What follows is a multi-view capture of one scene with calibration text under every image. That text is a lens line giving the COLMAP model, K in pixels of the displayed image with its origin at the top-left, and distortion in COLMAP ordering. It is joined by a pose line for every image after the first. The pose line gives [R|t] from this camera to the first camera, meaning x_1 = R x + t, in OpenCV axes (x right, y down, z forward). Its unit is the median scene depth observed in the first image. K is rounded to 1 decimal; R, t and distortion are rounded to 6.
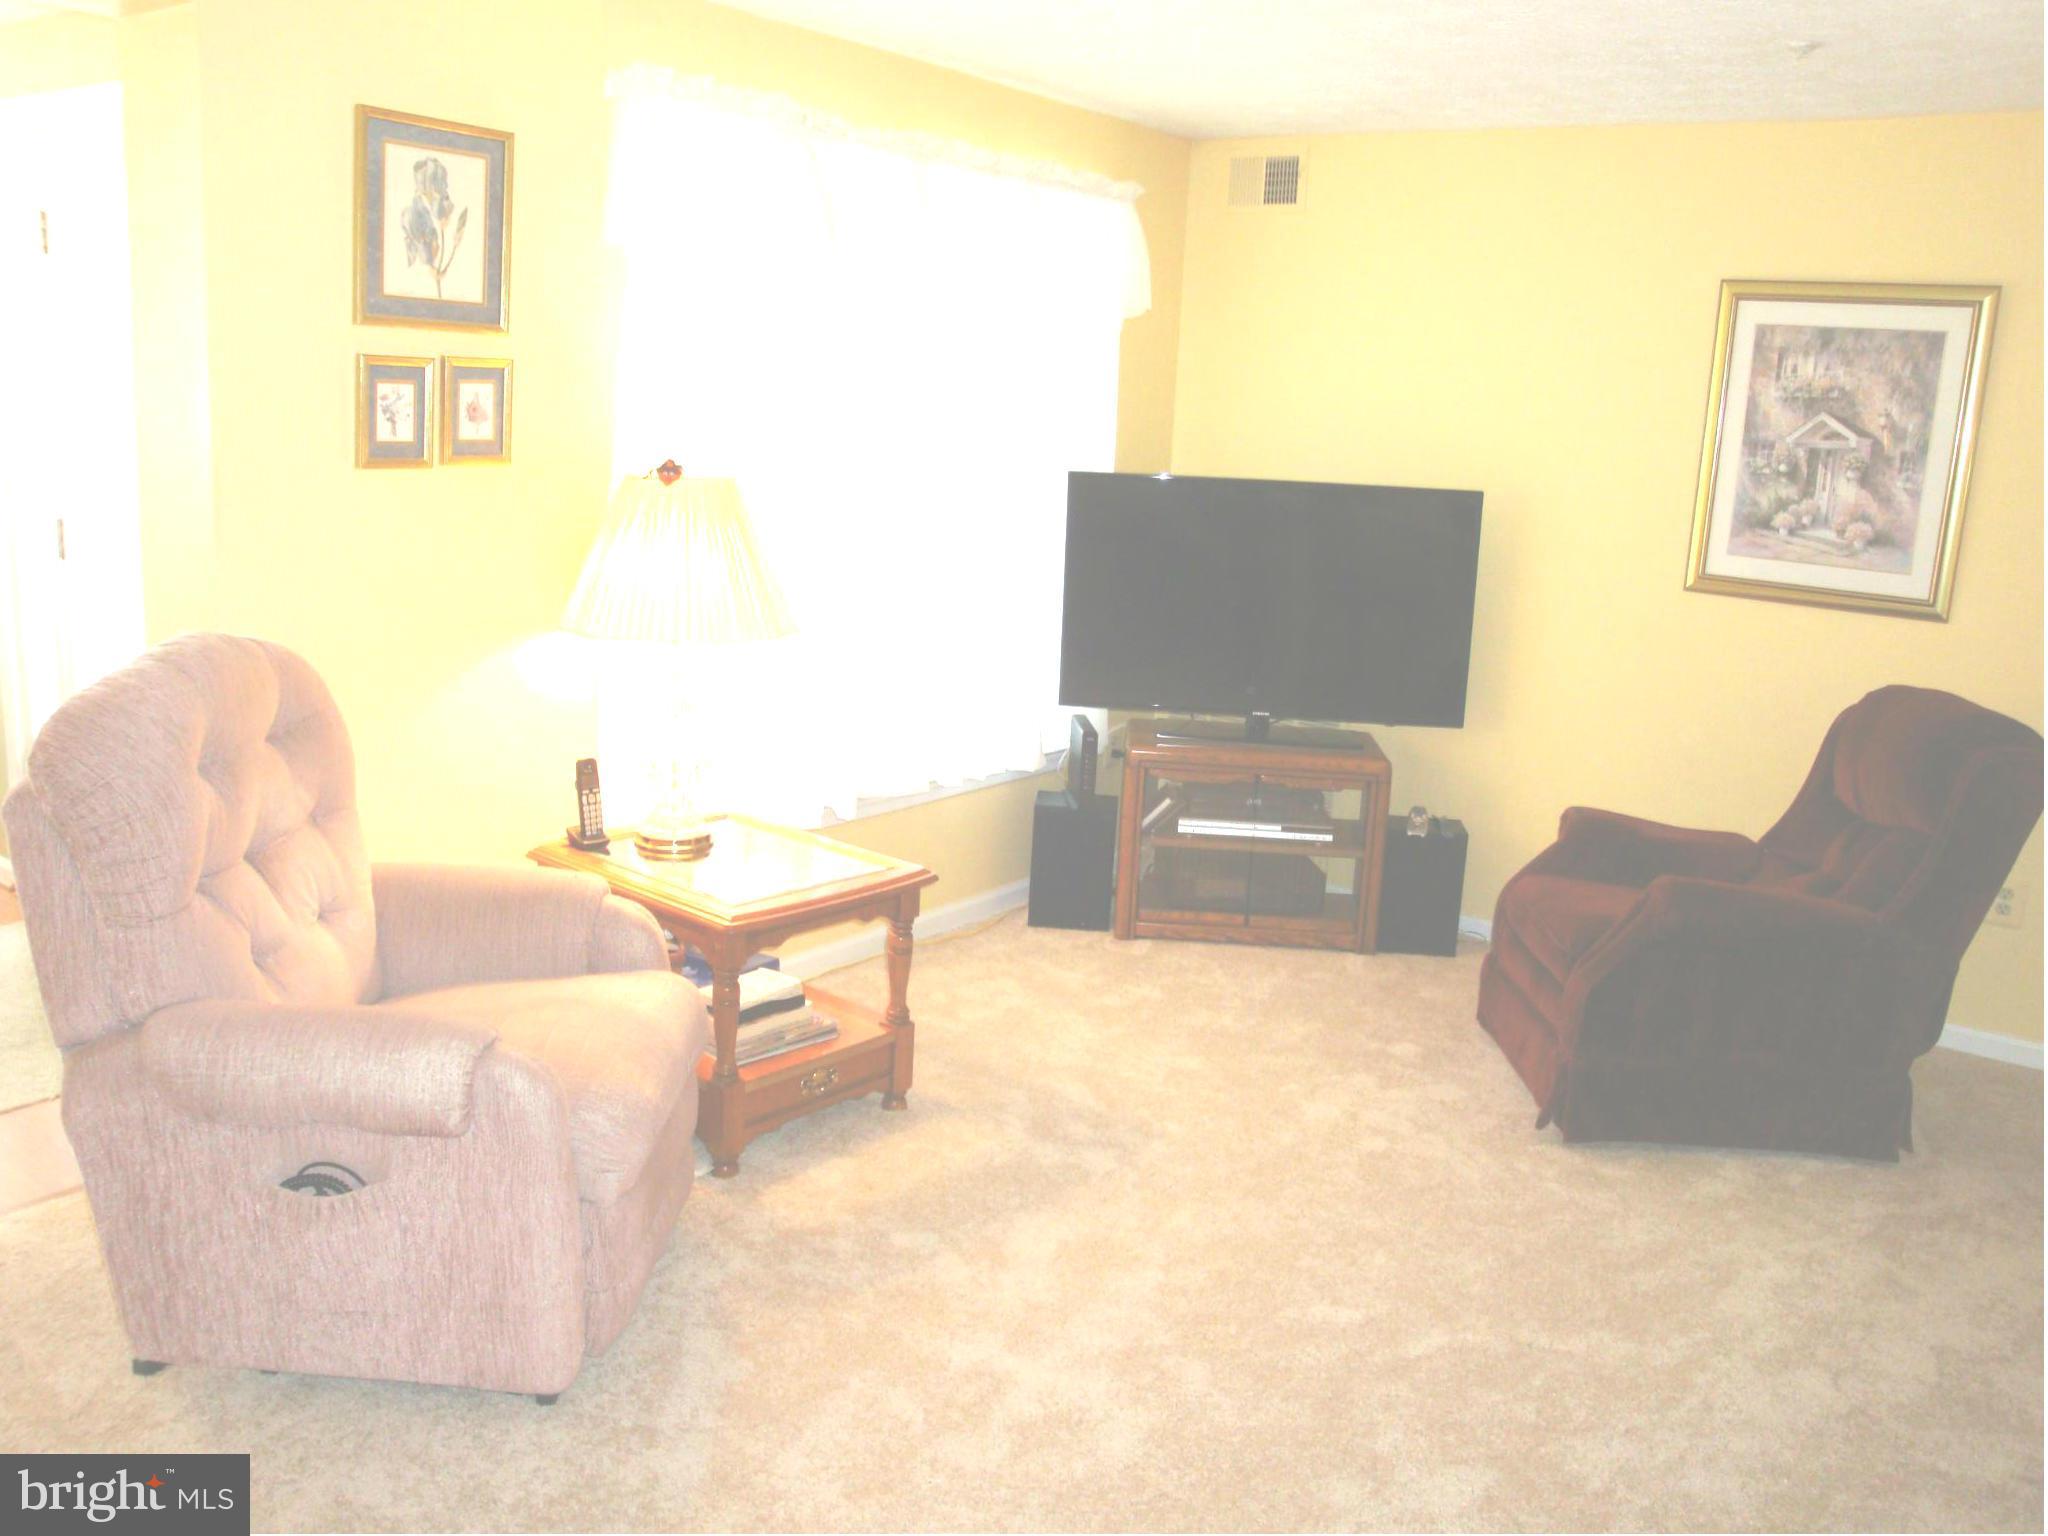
lens RADIAL K [[1697.9, 0, 1028.0], [0, 1697.9, 758.8], [0, 0, 1]] dist [-0.152721, 0.123837]
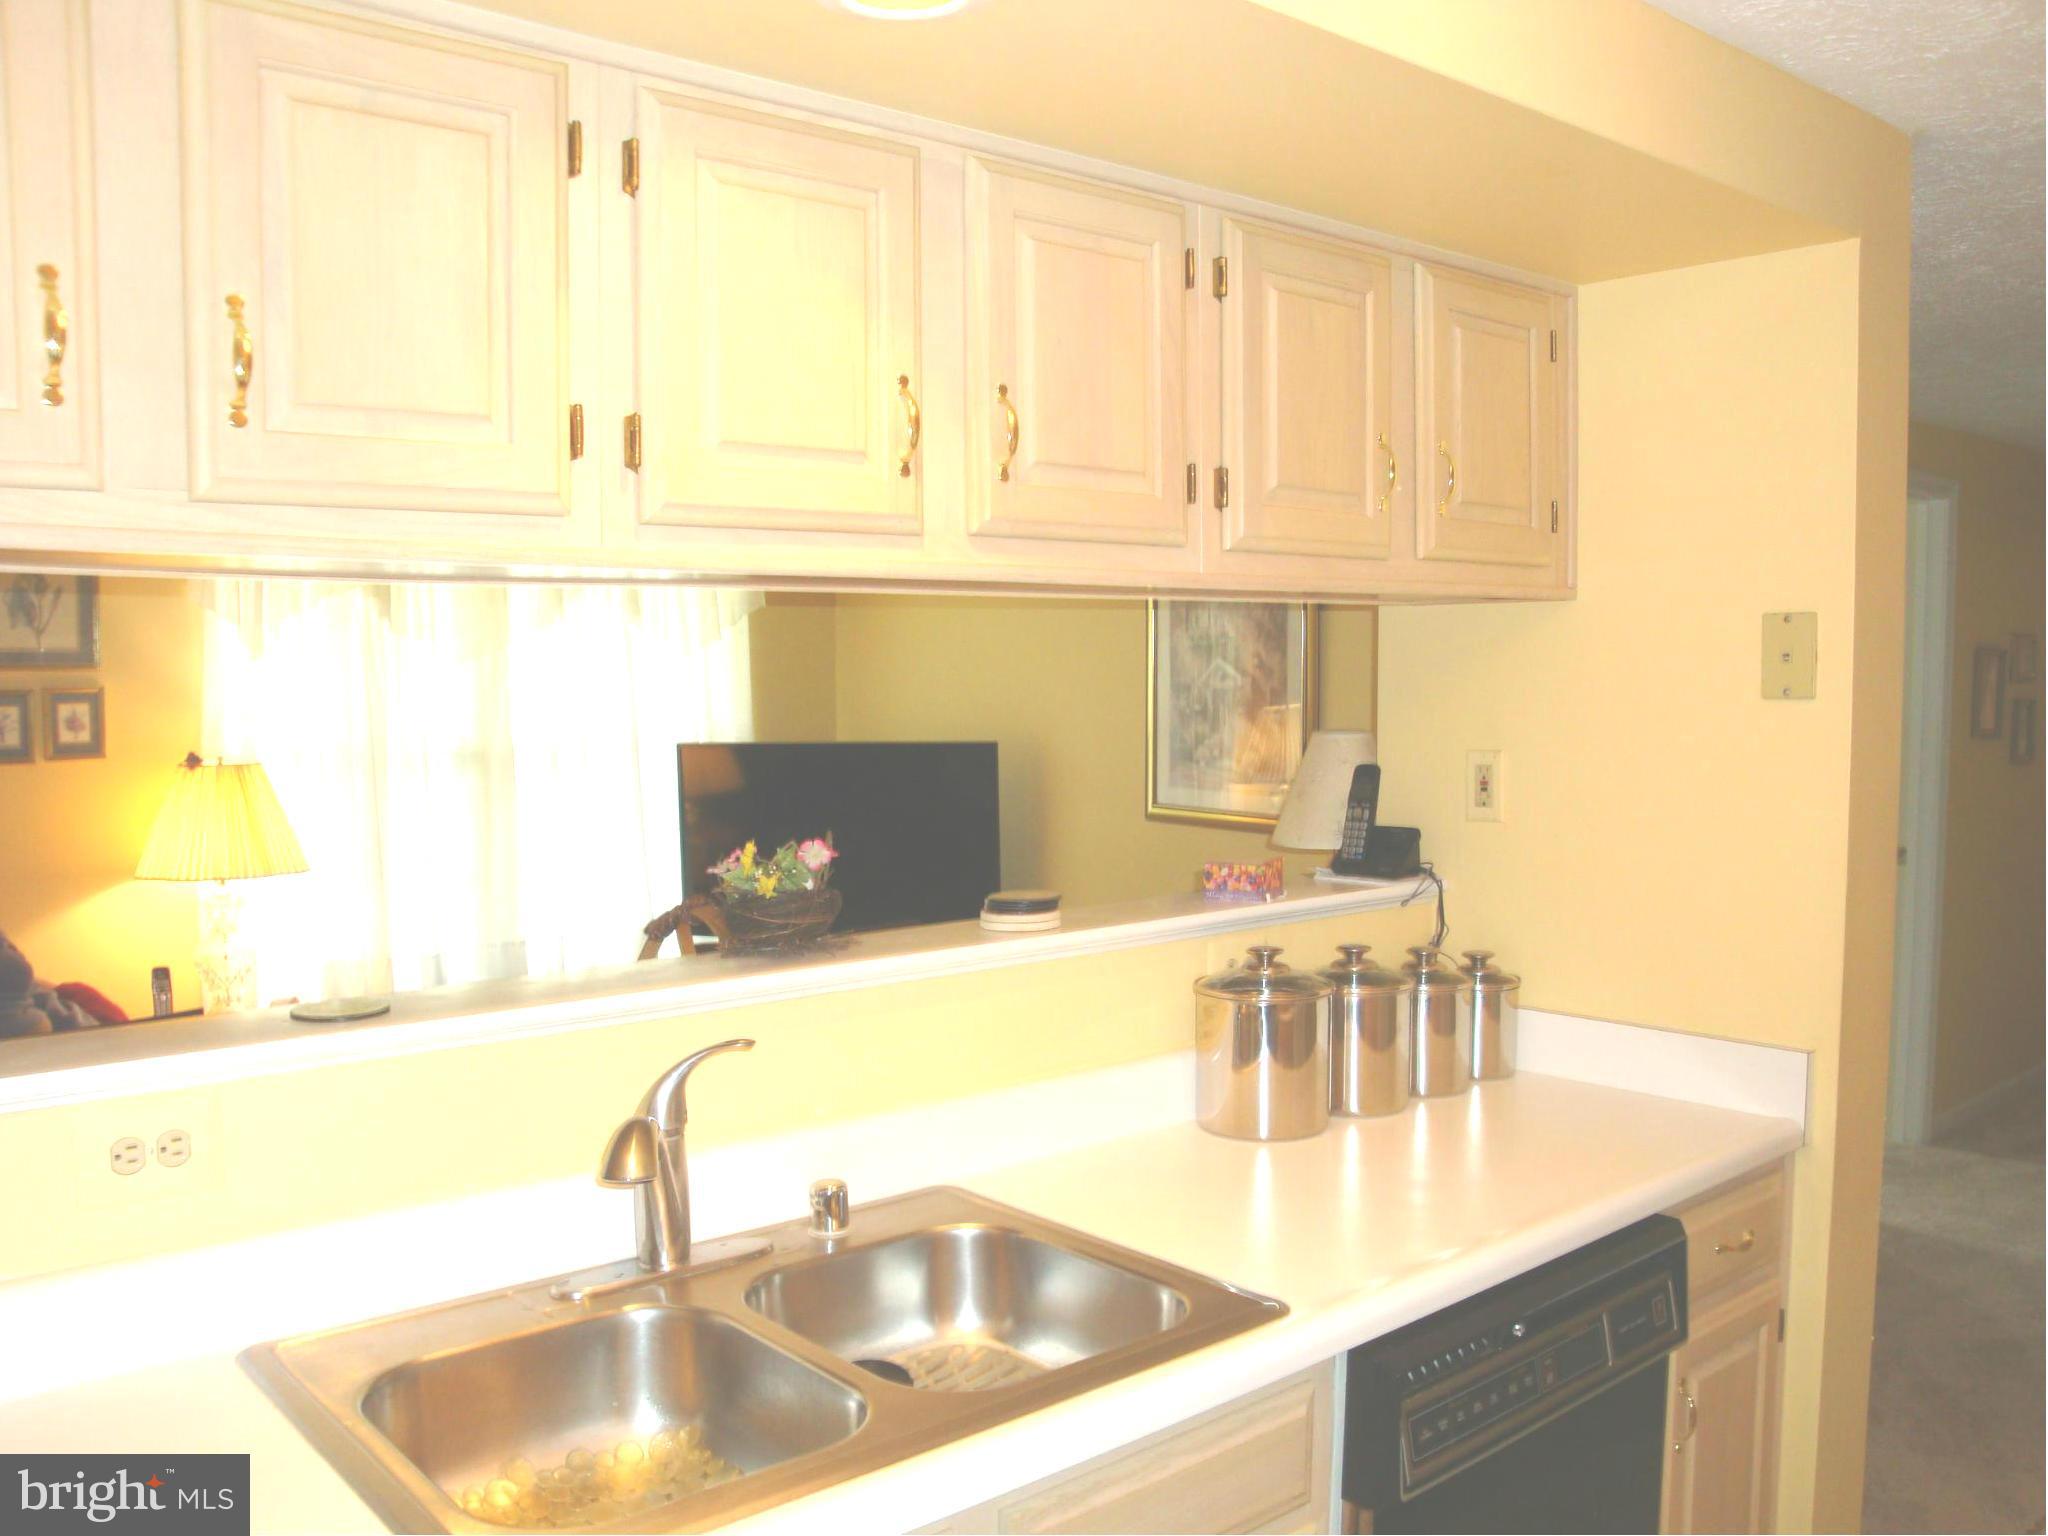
lens RADIAL K [[1697.9, 0, 1035.1], [0, 1697.9, 785.3], [0, 0, 1]] dist [-0.152721, 0.123837]
pose [[0.973756, -0.038389, -0.224333, 0.621212], [0.006340, 0.989865, -0.141873, 0.040279], [0.227505, 0.136728, 0.964130, -0.135786]]
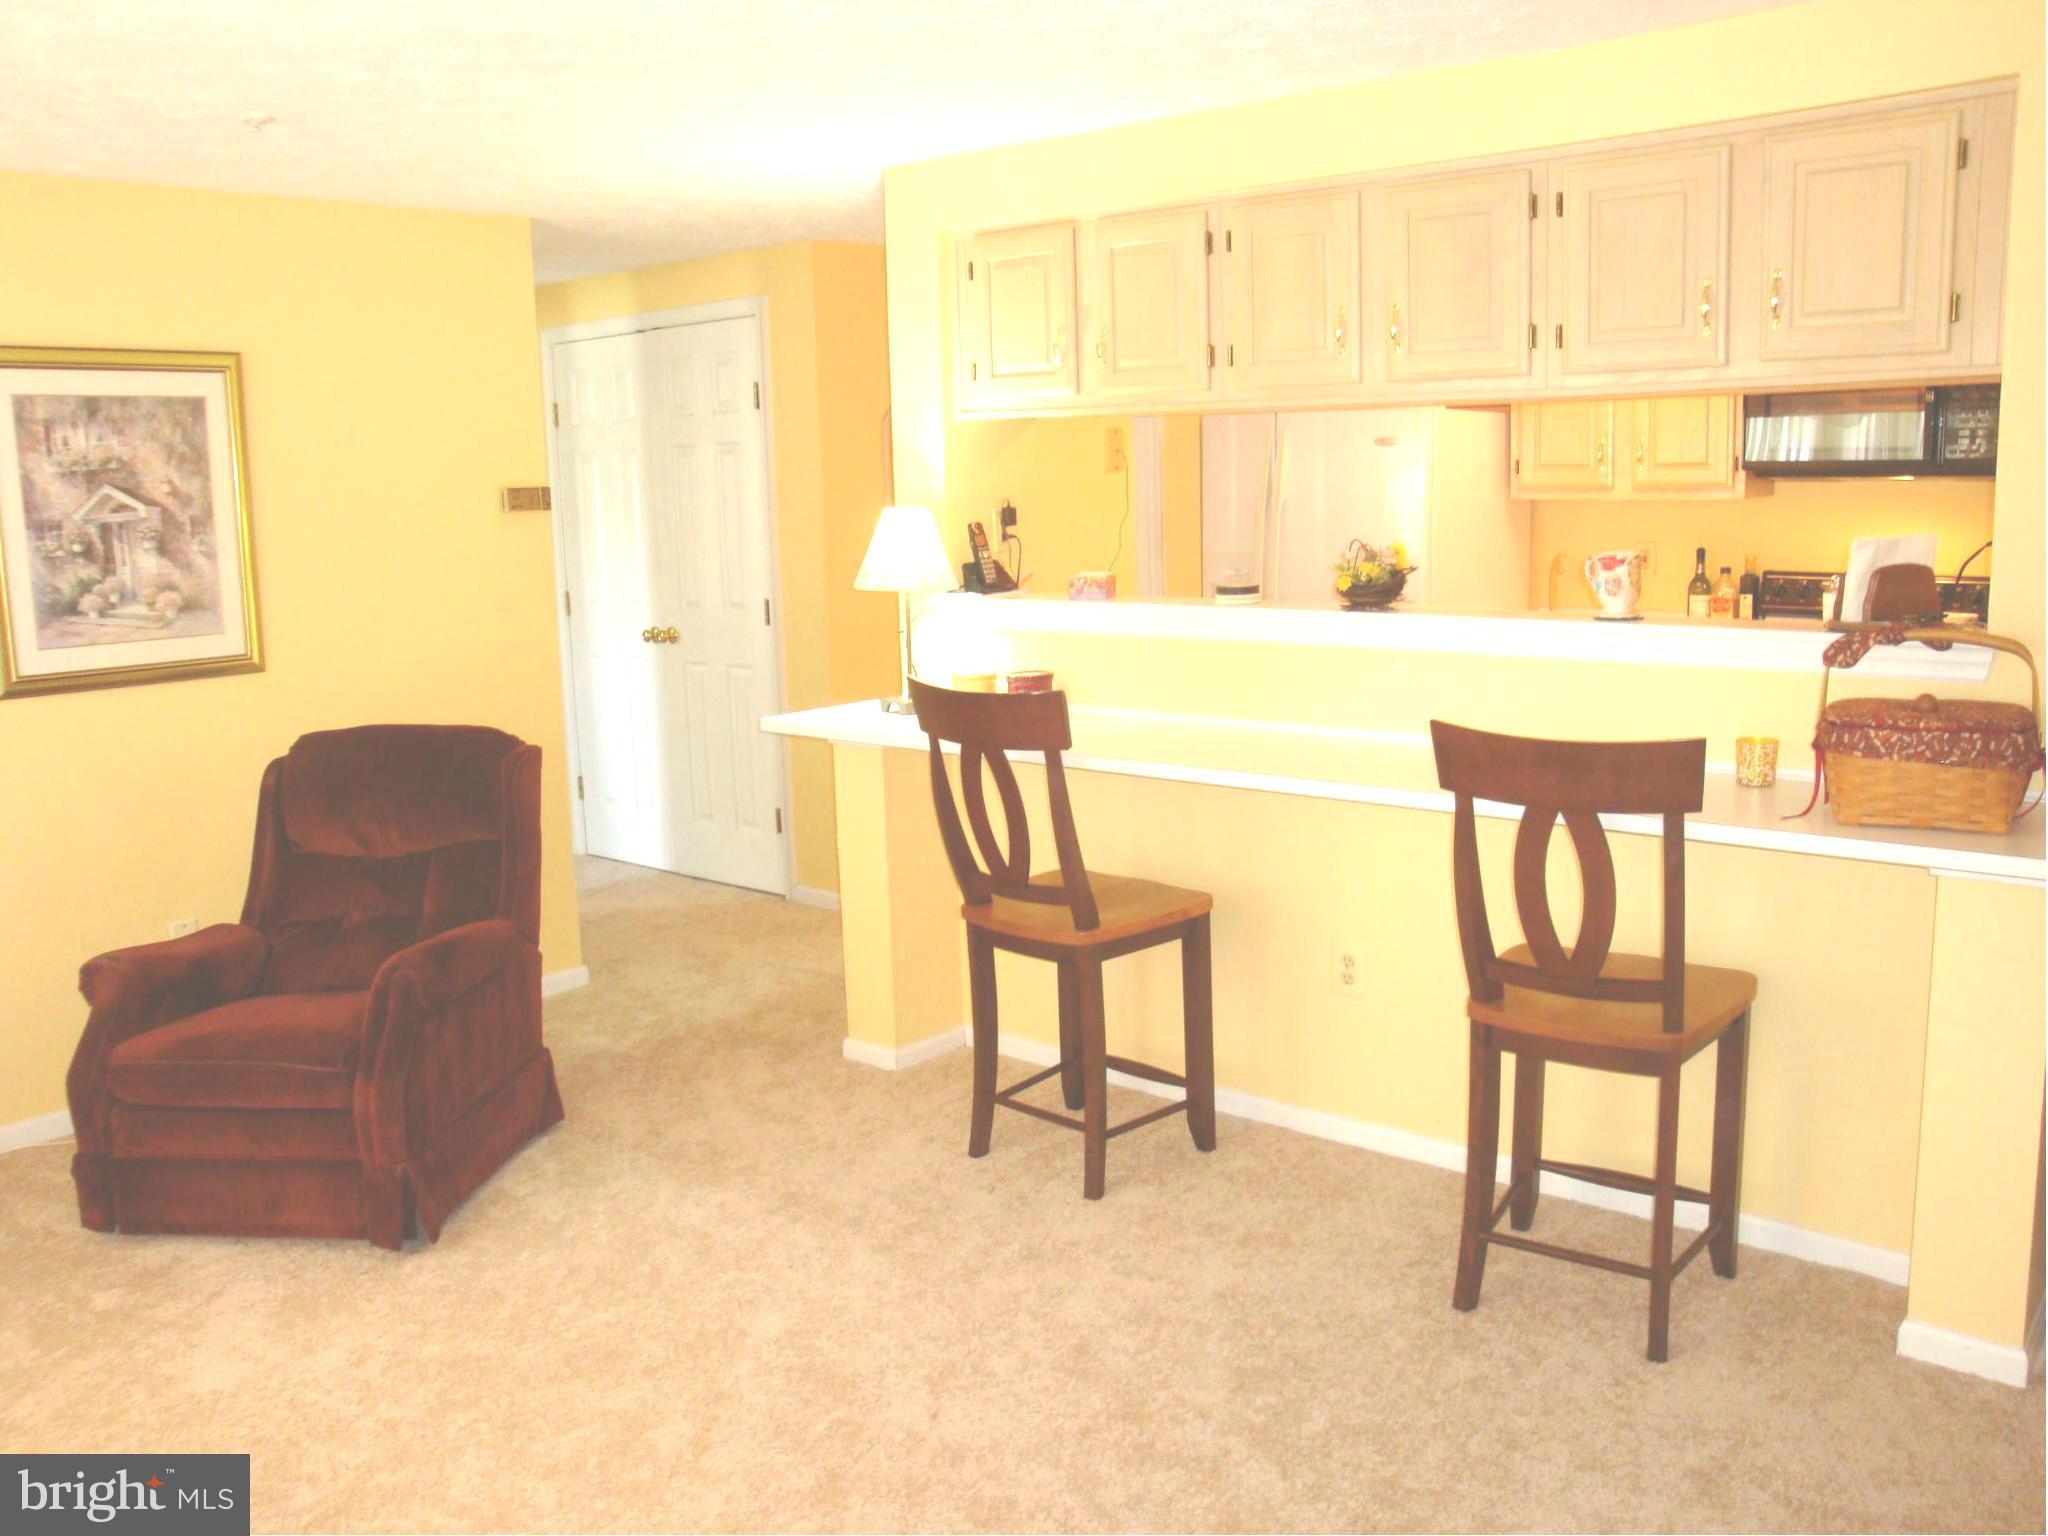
lens RADIAL K [[1697.9, 0, 1018.1], [0, 1697.9, 767.1], [0, 0, 1]] dist [-0.152721, 0.123837]
pose [[0.074266, -0.218734, 0.972954, -0.435710], [0.244696, 0.949819, 0.194855, -0.111046], [-0.966752, 0.223607, 0.124062, 0.408590]]
